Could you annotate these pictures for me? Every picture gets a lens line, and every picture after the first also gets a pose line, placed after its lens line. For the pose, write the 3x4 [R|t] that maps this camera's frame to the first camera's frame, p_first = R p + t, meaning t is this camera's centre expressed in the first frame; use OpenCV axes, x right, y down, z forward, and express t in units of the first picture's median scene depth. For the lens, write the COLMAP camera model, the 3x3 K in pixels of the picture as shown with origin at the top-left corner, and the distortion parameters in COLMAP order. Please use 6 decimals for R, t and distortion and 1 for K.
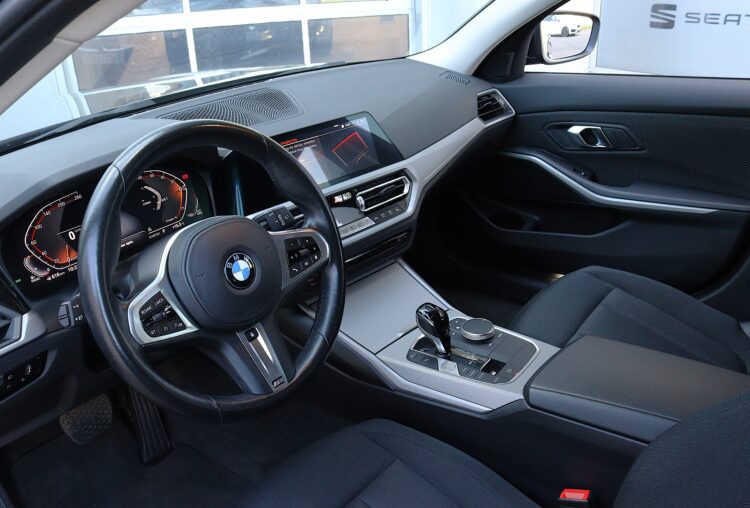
lens RADIAL K [[555.7, 0, 375.0], [0, 555.7, 254.0], [0, 0, 1]] dist [0.004261, -0.000405]
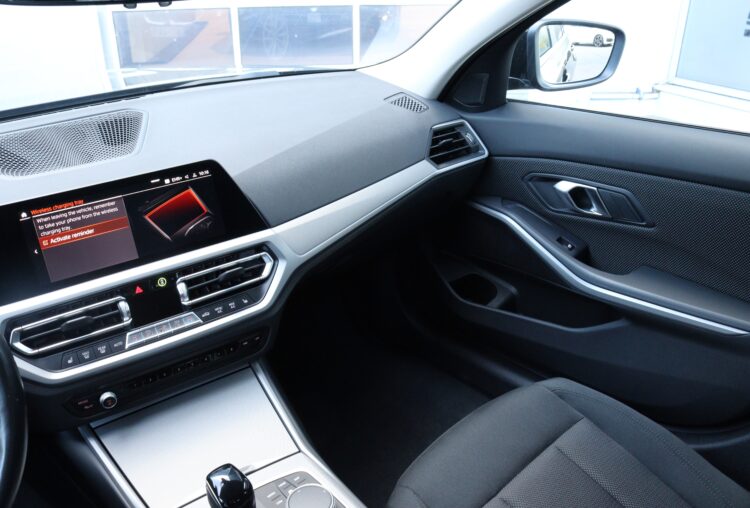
lens RADIAL K [[559.9, 0, 375.0], [0, 559.9, 254.0], [0, 0, 1]] dist [-0.013743, 0.000857]
pose [[0.985777, 0.102228, -0.133390, 0.226466], [-0.097463, 0.994361, 0.041792, -0.143348], [0.136910, -0.028197, 0.990182, 0.244777]]
